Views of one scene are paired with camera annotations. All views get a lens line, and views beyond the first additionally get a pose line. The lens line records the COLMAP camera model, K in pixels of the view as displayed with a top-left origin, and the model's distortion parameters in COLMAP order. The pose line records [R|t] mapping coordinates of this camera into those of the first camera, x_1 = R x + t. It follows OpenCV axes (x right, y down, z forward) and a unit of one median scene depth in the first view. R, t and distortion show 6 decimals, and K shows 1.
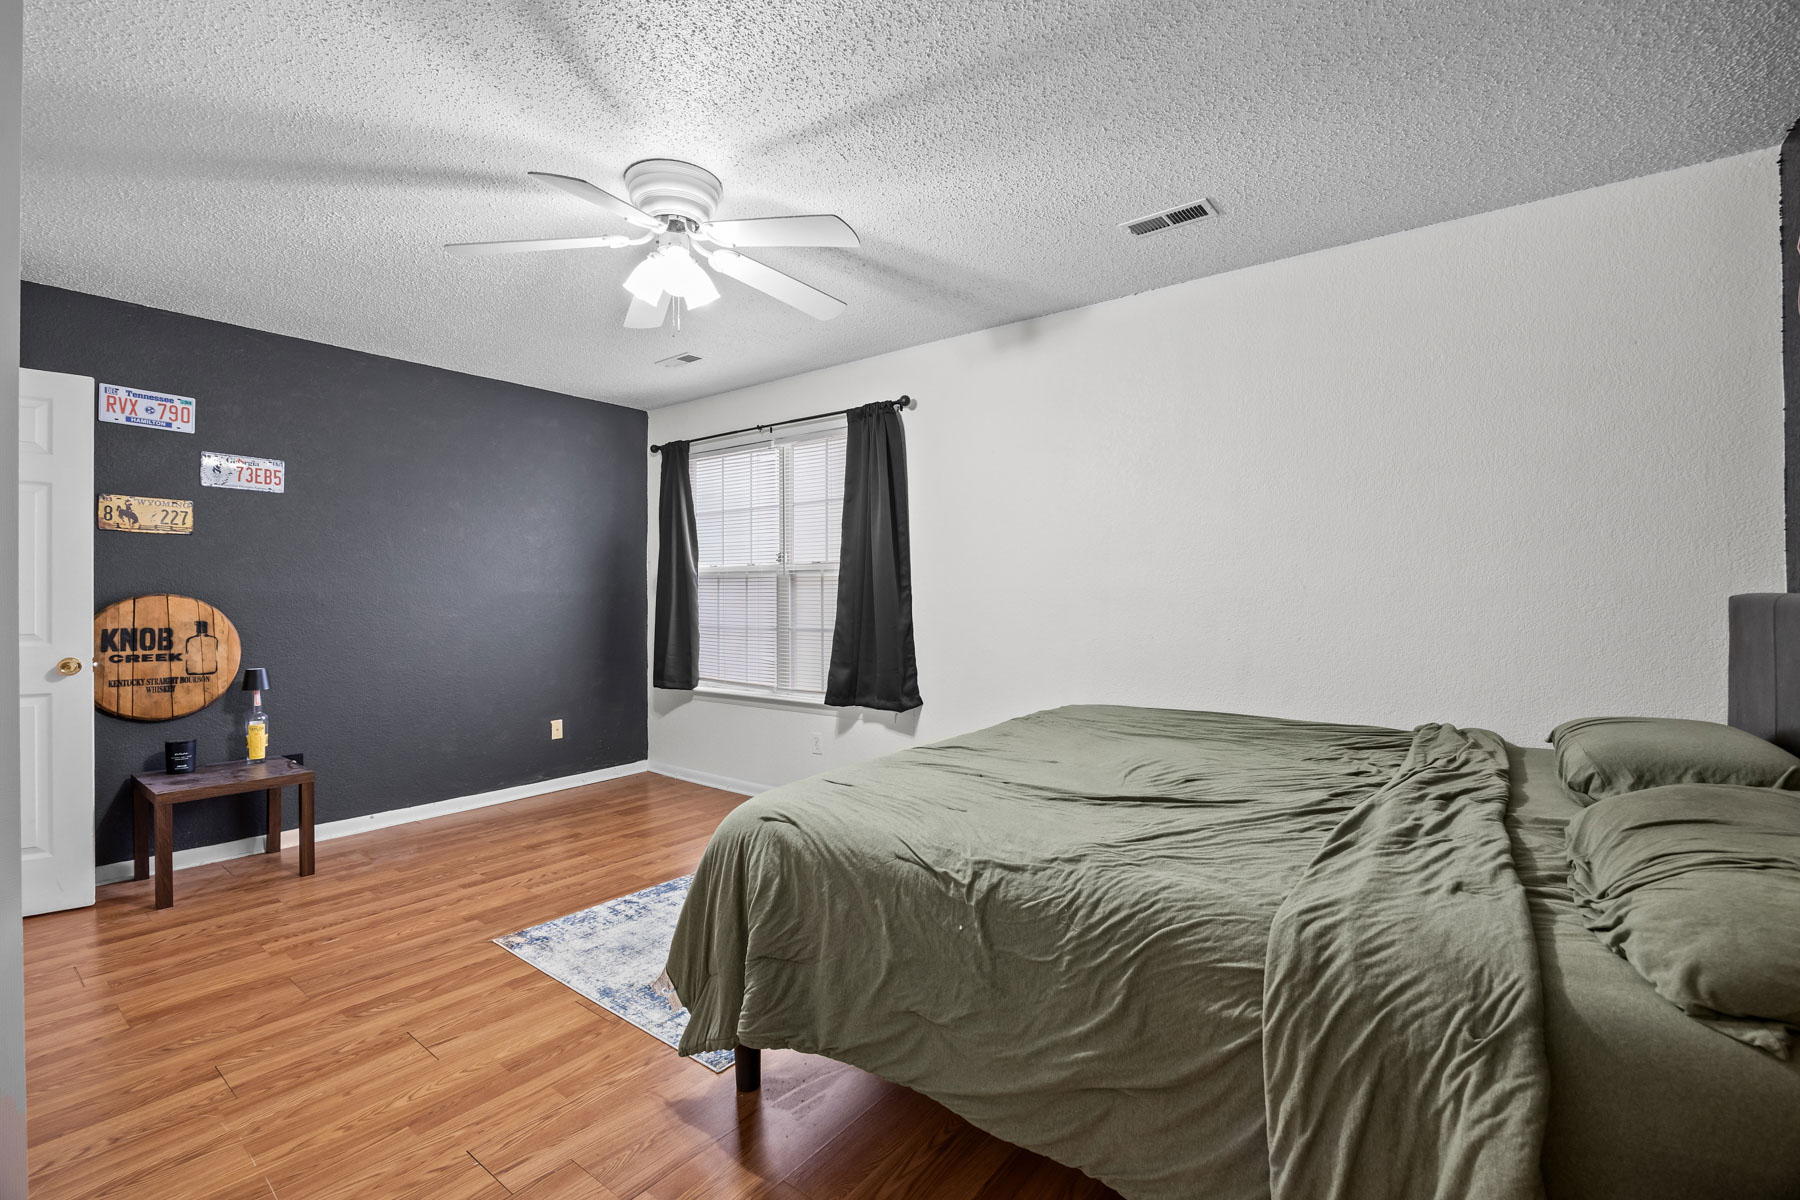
lens RADIAL K [[787.8, 0, 902.4], [0, 787.8, 599.5], [0, 0, 1]] dist [-0.014260, 0.000040]
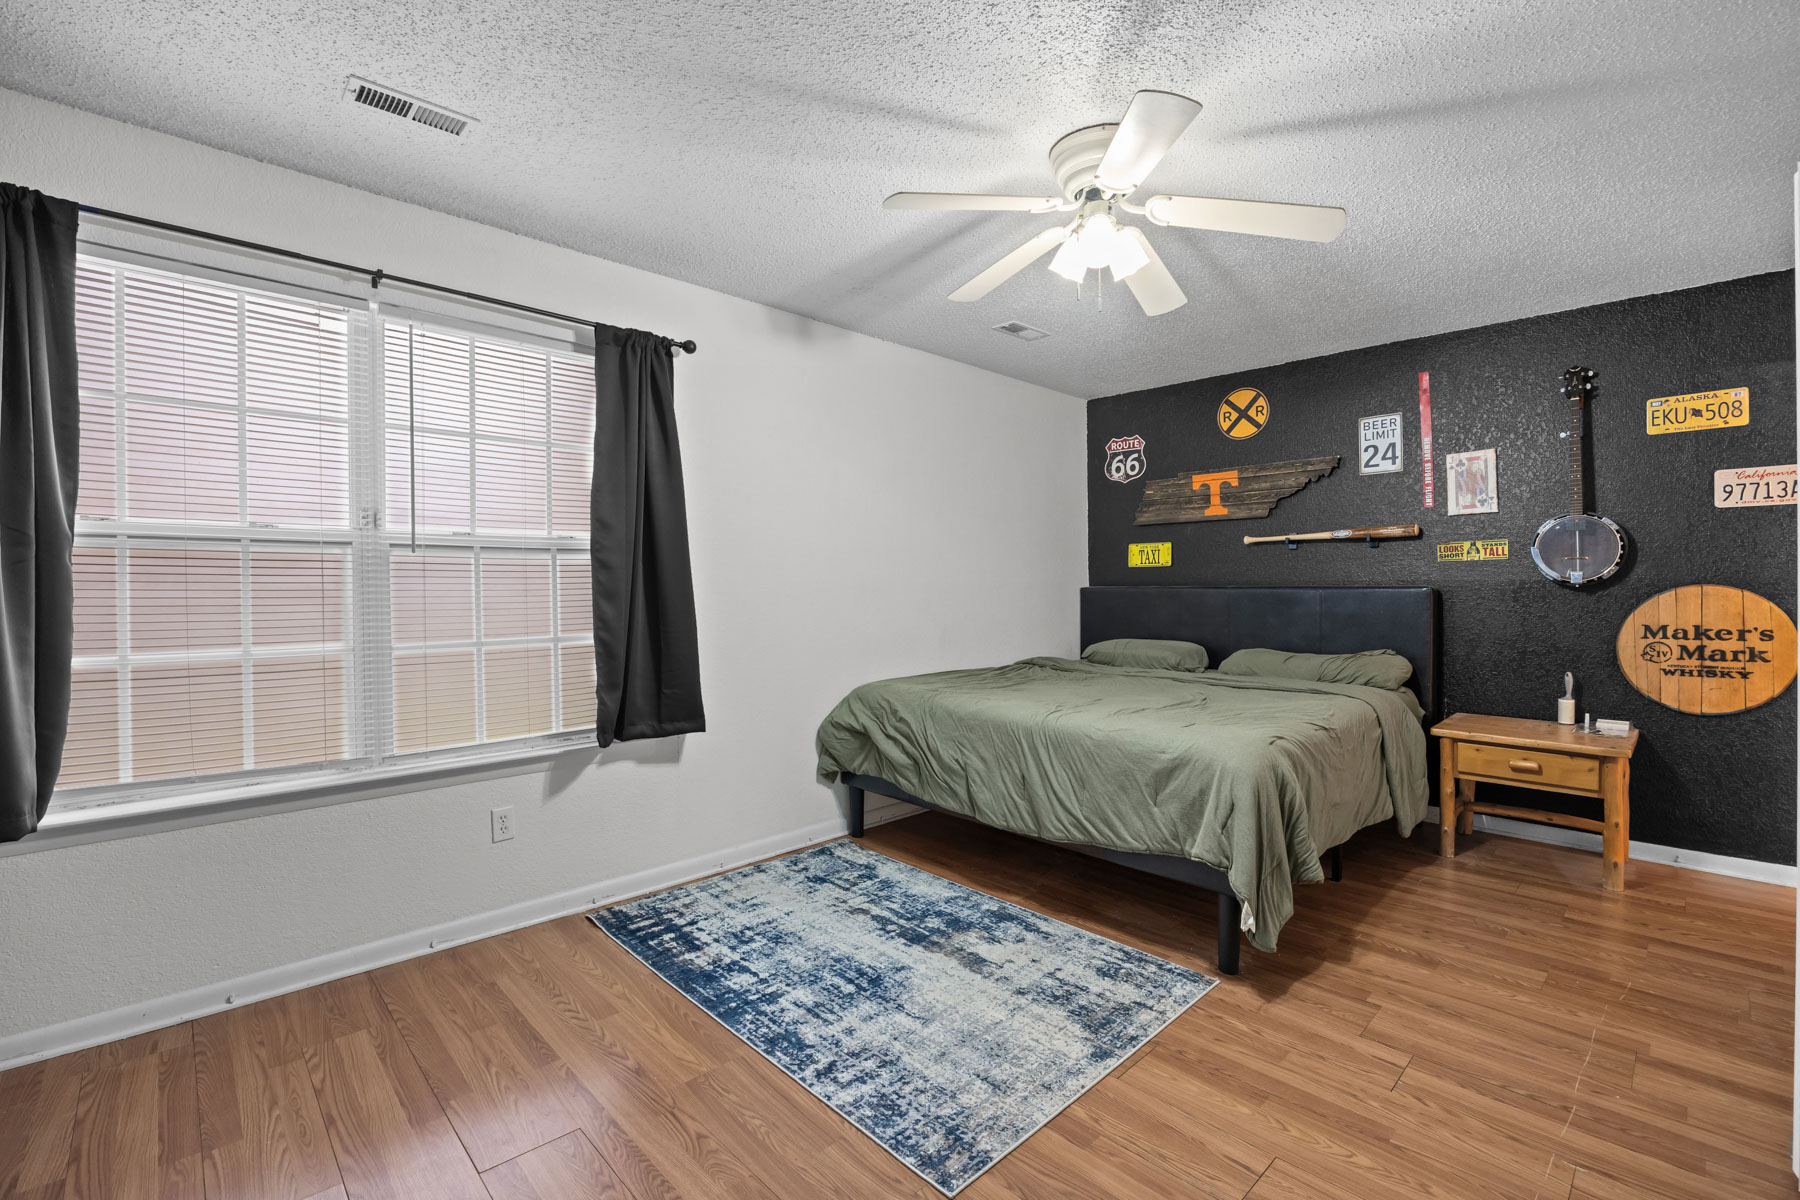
lens RADIAL K [[787.8, 0, 904.4], [0, 787.8, 594.2], [0, 0, 1]] dist [-0.014260, 0.000040]
pose [[0.132670, -0.011893, 0.991089, -0.995416], [0.009931, 0.999894, 0.010670, -0.006840], [-0.991111, 0.008427, 0.132774, 0.877698]]
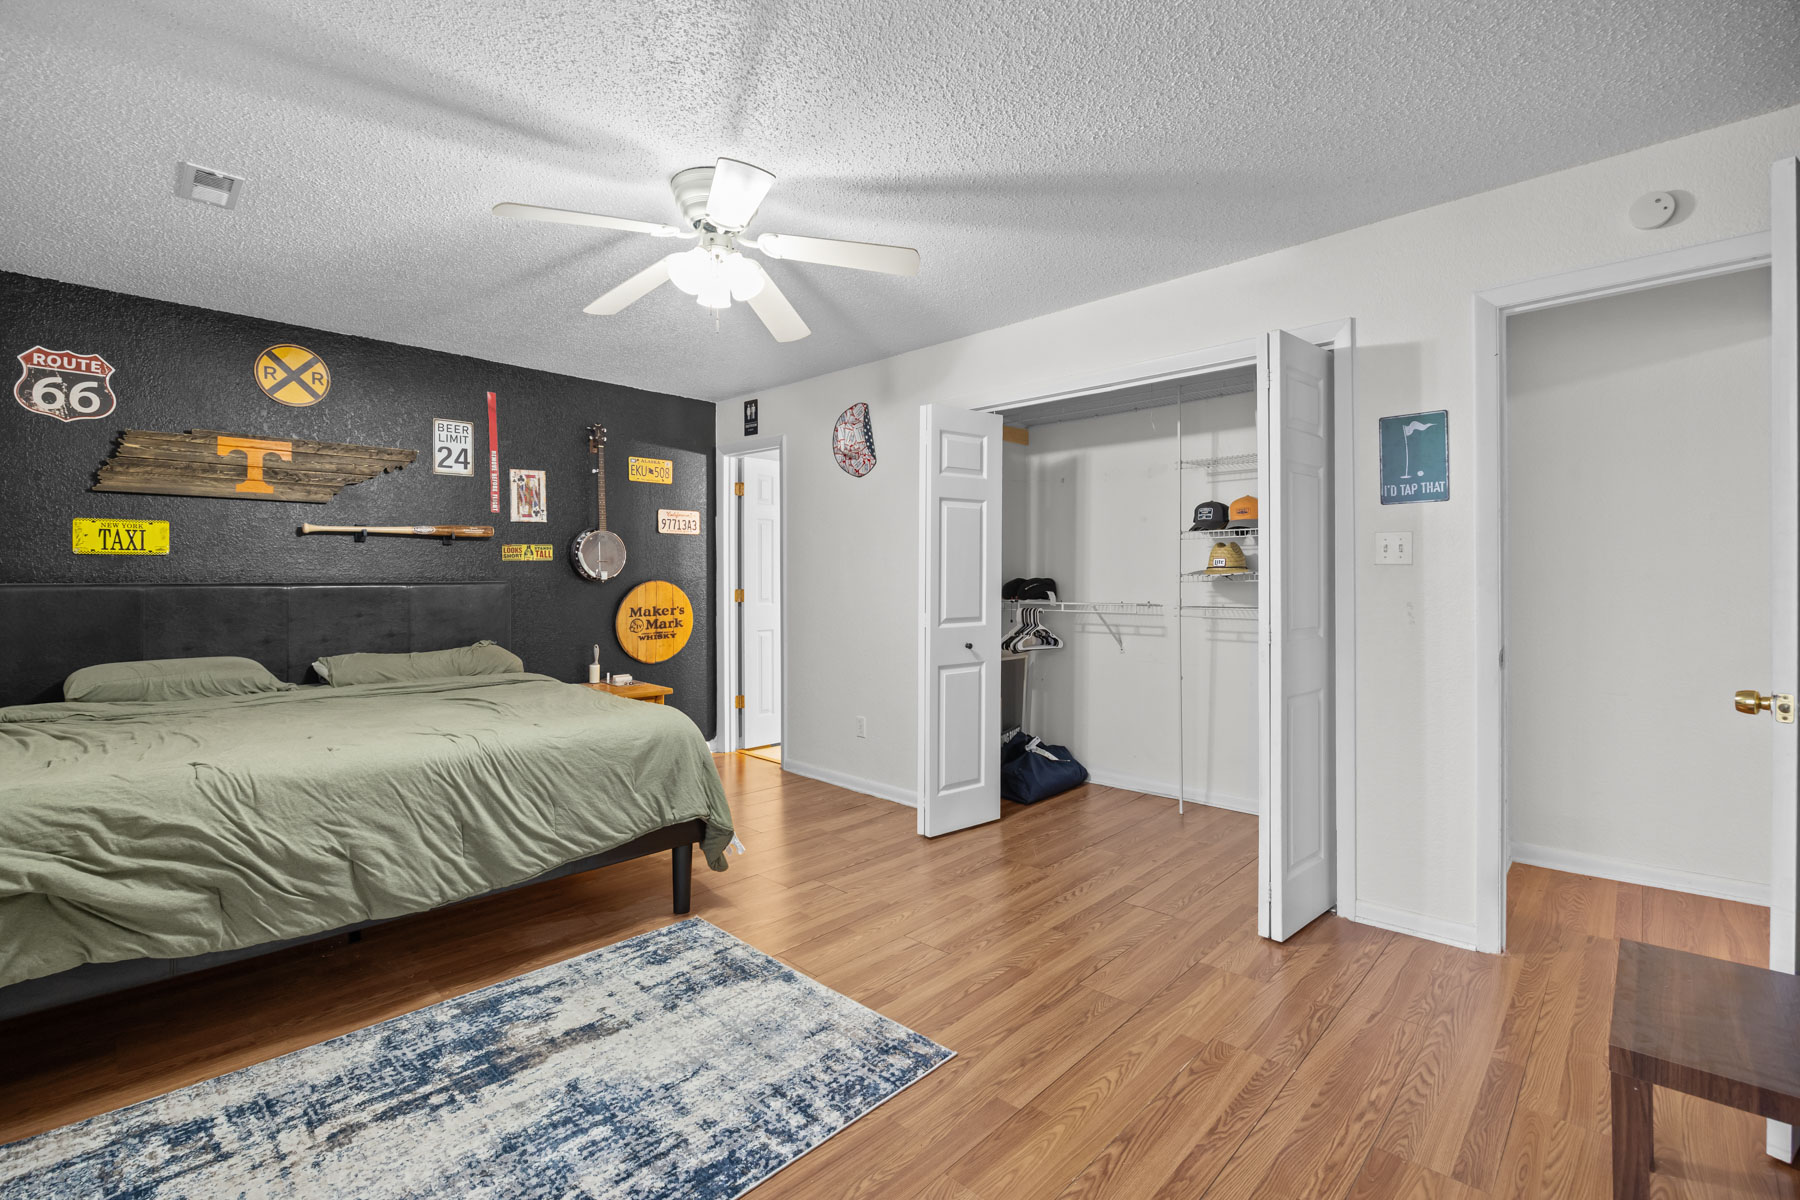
lens RADIAL K [[787.8, 0, 919.7], [0, 787.8, 571.7], [0, 0, 1]] dist [-0.014260, 0.000040]
pose [[-0.996044, 0.002917, 0.088819, -0.510411], [0.002739, 0.999994, -0.002123, -0.012000], [-0.088824, -0.001872, -0.996046, 1.592562]]
